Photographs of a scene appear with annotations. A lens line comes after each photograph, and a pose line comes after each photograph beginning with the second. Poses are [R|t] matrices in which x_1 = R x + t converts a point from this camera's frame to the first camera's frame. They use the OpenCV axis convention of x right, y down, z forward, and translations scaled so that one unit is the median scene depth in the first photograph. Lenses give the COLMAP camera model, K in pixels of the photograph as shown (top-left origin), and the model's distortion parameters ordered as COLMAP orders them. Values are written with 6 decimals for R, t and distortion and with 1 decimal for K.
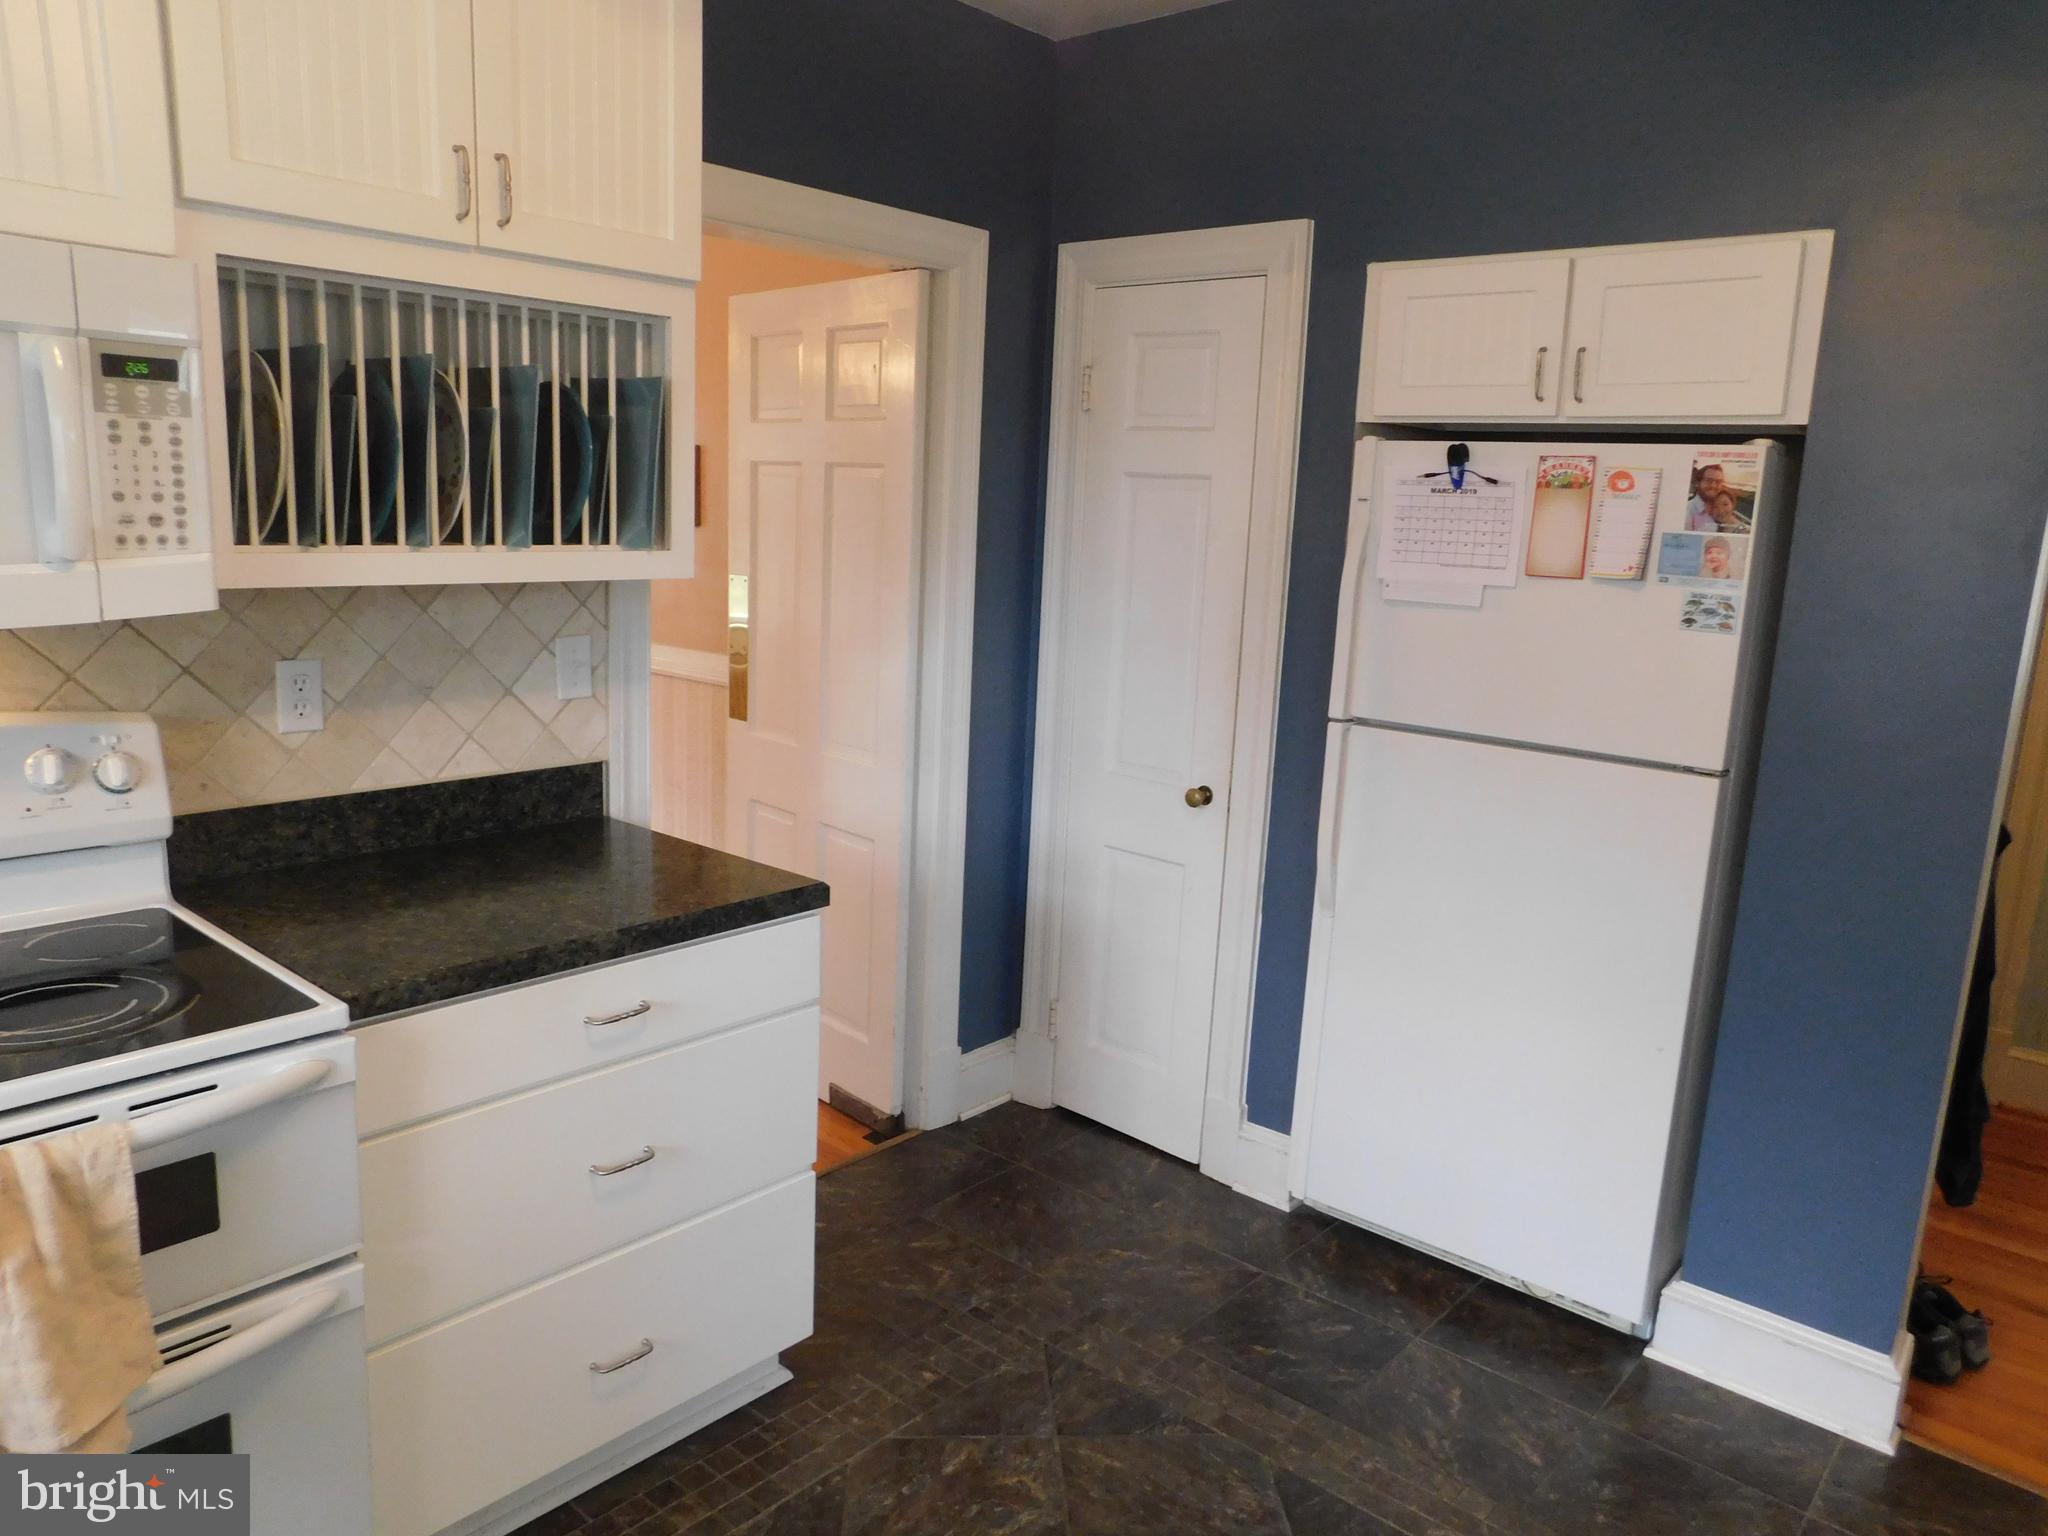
lens RADIAL K [[1410.8, 0, 1018.1], [0, 1410.8, 774.6], [0, 0, 1]] dist [-0.059270, 0.054422]
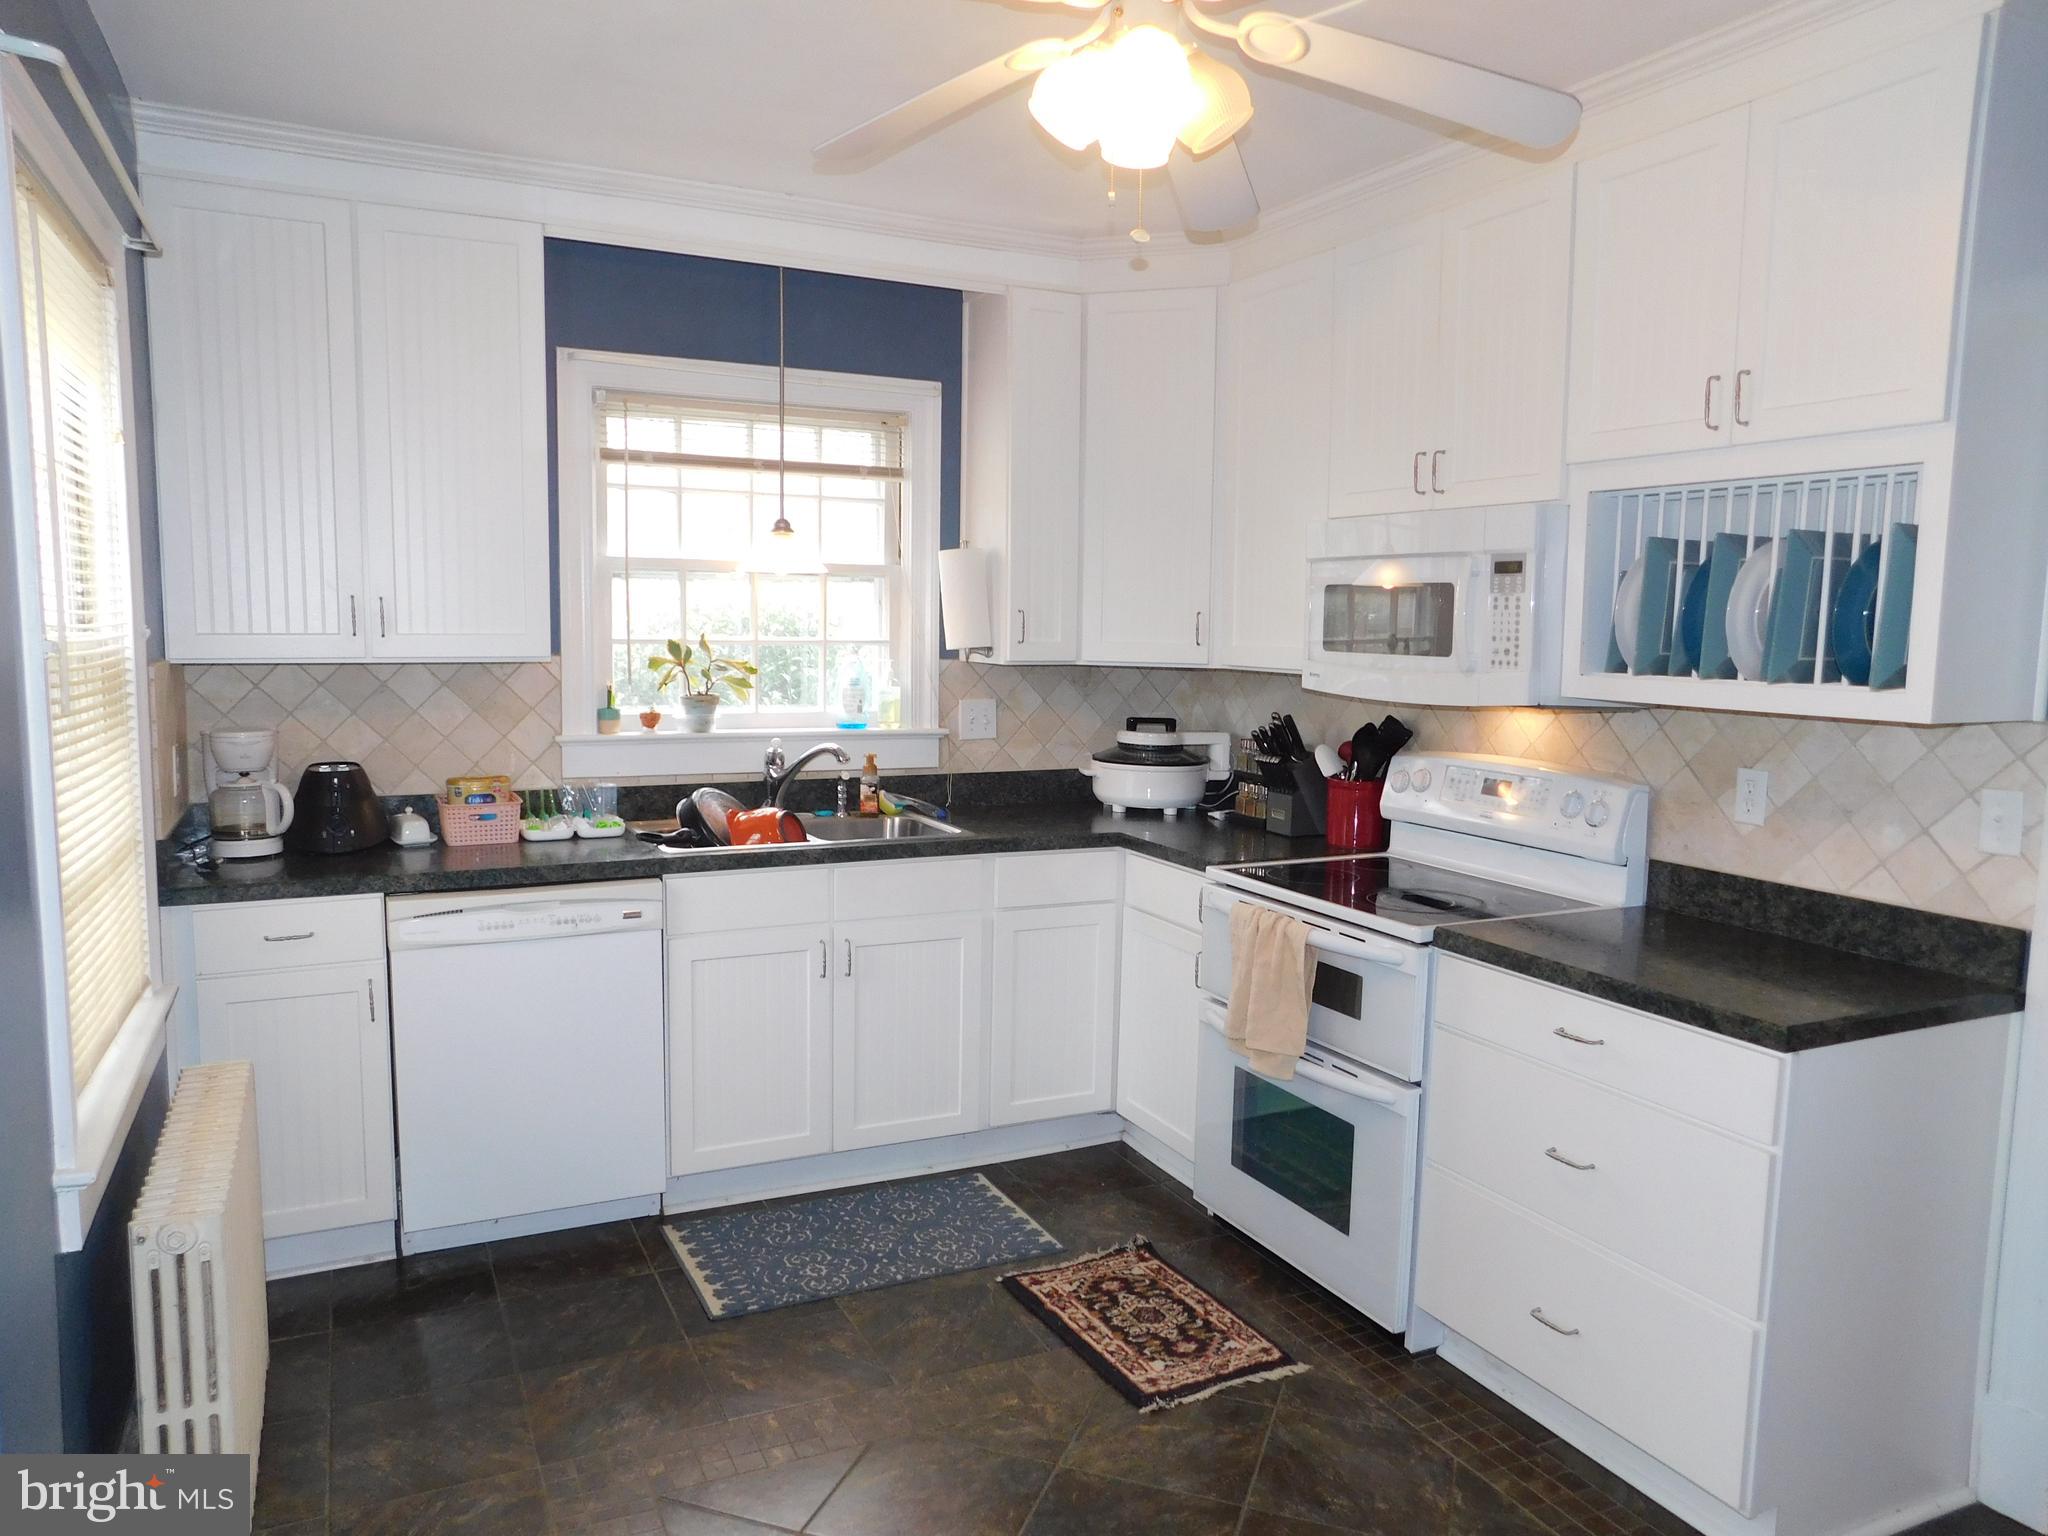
lens RADIAL K [[1410.8, 0, 1018.1], [0, 1410.8, 774.6], [0, 0, 1]] dist [-0.059270, 0.054422]
pose [[-0.383347, 0.057968, -0.921783, 0.941824], [-0.207103, 0.967219, 0.146954, -0.125185], [0.900085, 0.247238, -0.358776, 0.844686]]
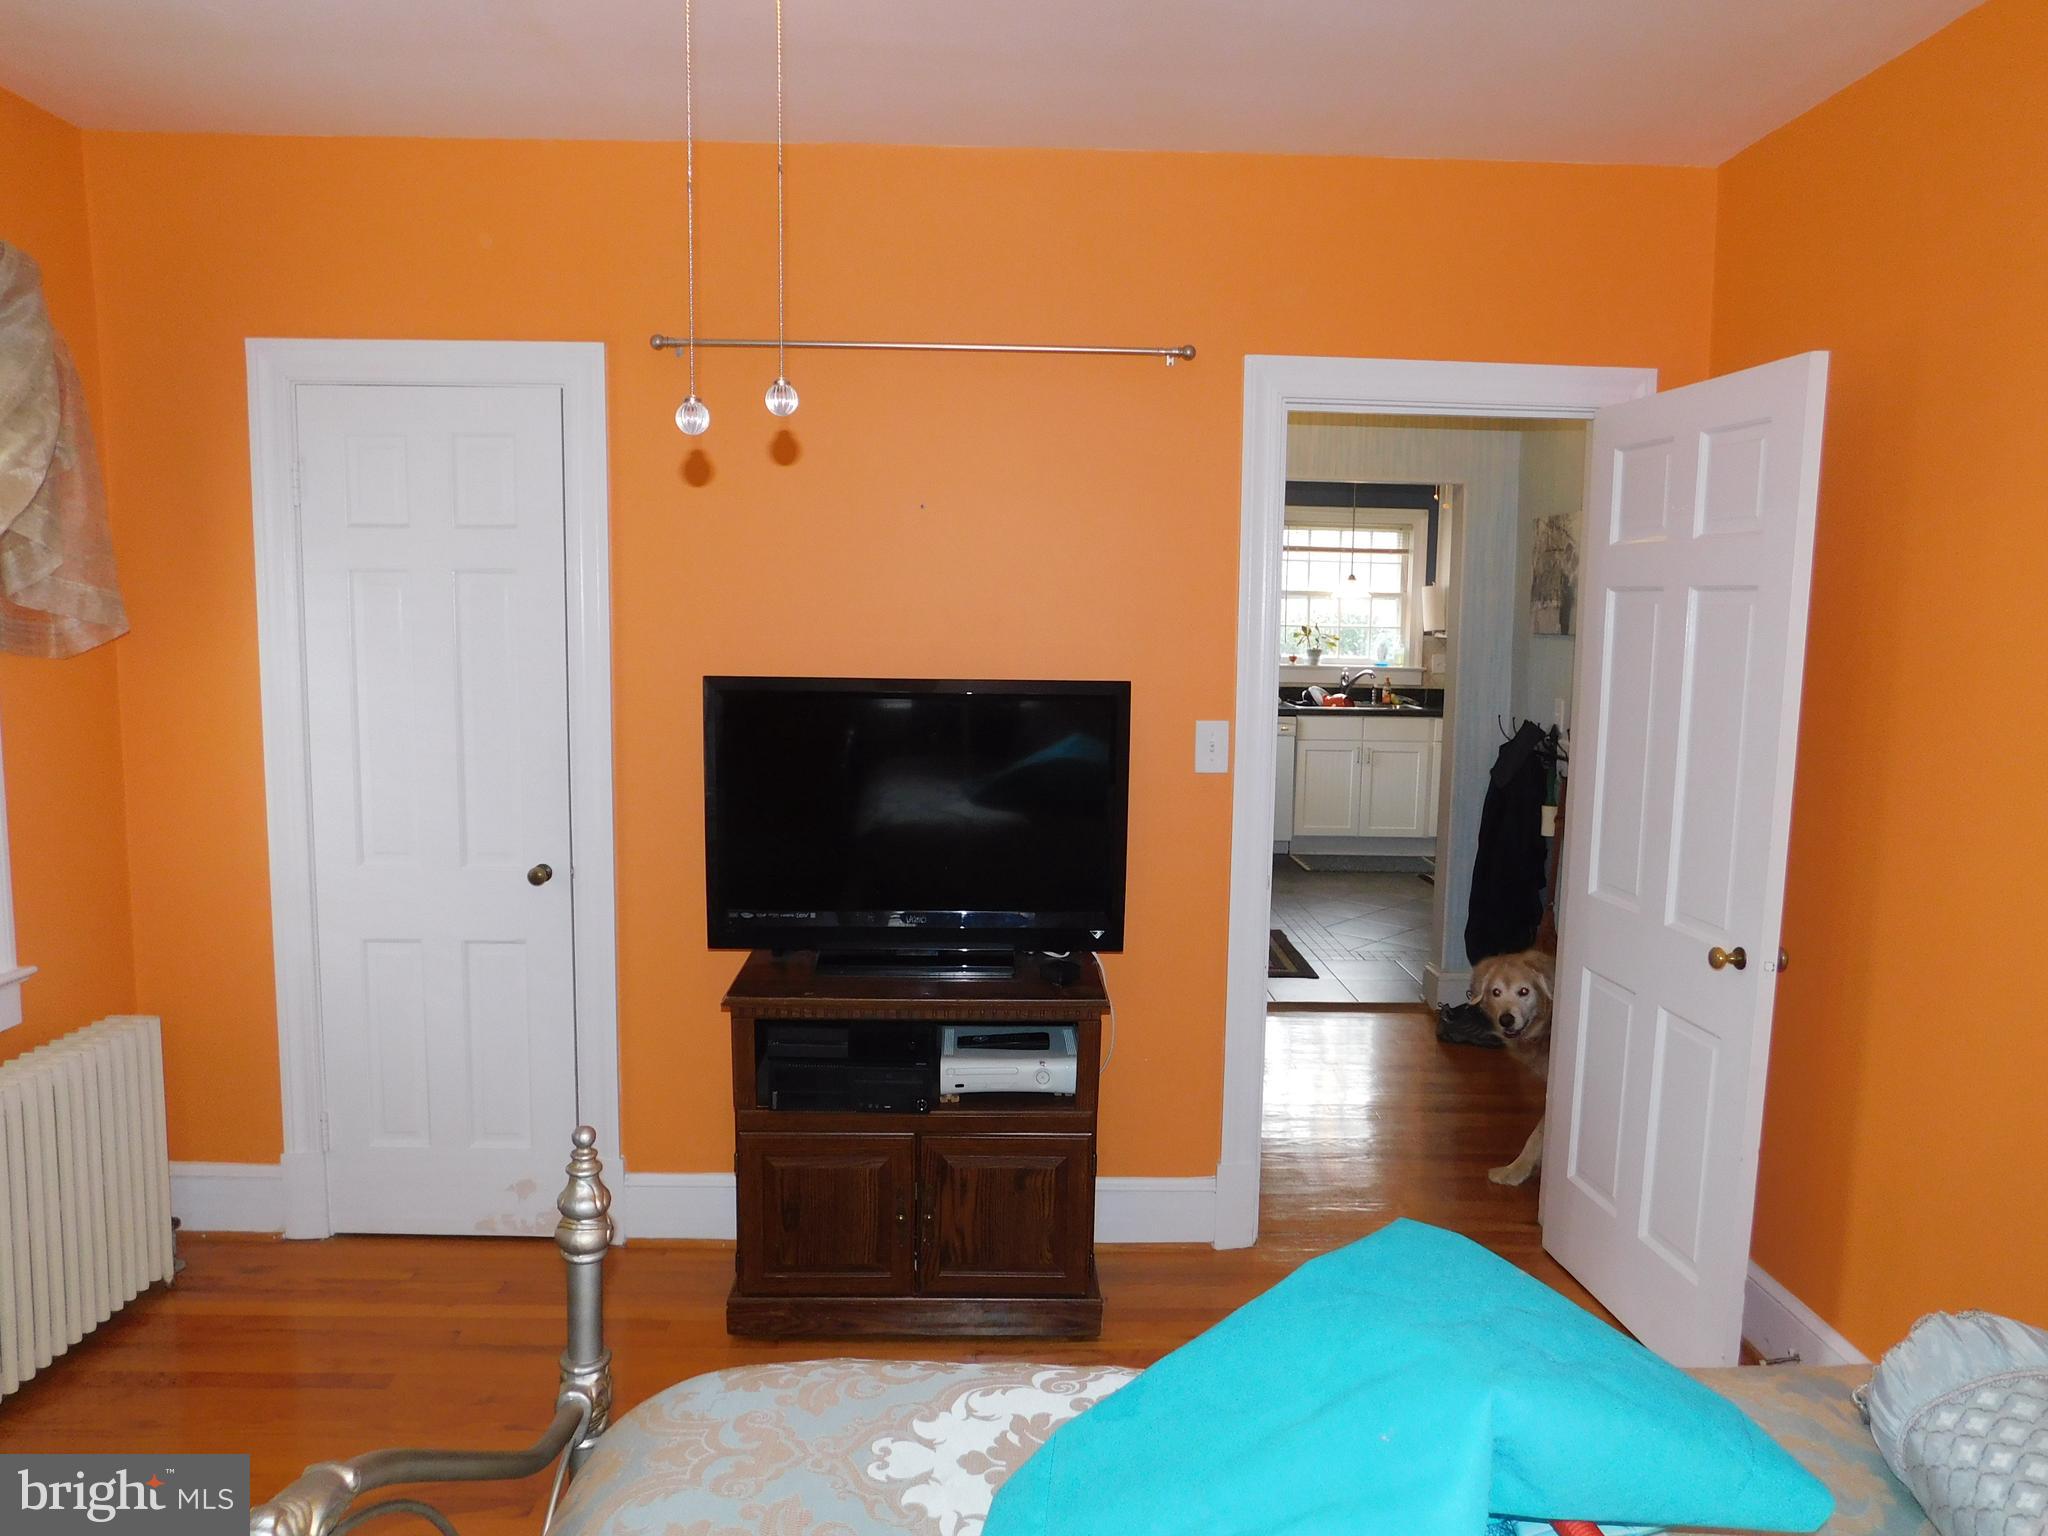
lens RADIAL K [[1410.8, 0, 1018.1], [0, 1410.8, 774.6], [0, 0, 1]] dist [-0.059270, 0.054422]
pose [[-0.734900, 0.033919, -0.677326, 2.056705], [-0.170945, 0.957234, 0.233412, -0.248818], [0.656277, 0.287320, -0.697673, 1.637210]]
